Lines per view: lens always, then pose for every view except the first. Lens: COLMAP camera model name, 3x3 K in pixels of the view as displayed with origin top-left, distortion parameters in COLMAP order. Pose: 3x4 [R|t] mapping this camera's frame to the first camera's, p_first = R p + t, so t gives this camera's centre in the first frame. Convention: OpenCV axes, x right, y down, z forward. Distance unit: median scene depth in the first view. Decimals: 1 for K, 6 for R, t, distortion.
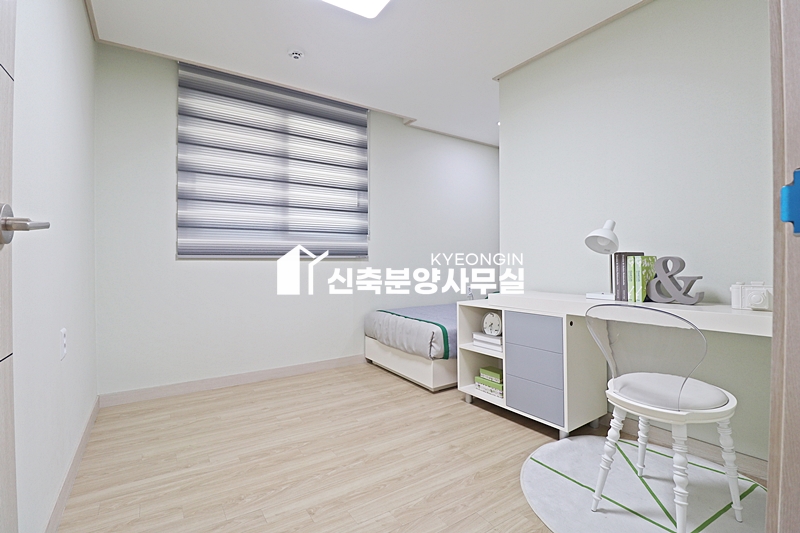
lens RADIAL K [[365.4, 0, 398.5], [0, 365.4, 264.3], [0, 0, 1]] dist [-0.018074, -0.006072]
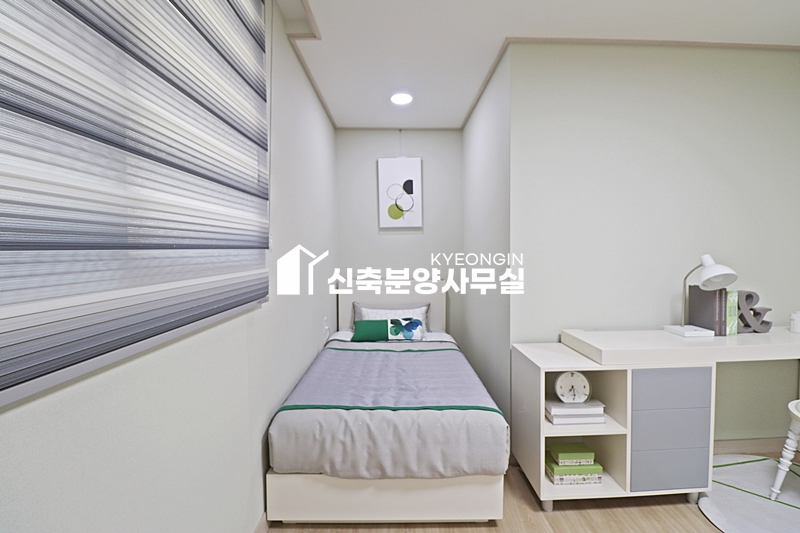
lens RADIAL K [[365.4, 0, 401.6], [0, 365.4, 257.8], [0, 0, 1]] dist [-0.018074, -0.006072]
pose [[0.554812, -0.020521, 0.831723, -0.520032], [0.010454, 0.999789, 0.017694, -0.106771], [-0.831910, -0.001122, 0.554910, 0.884527]]
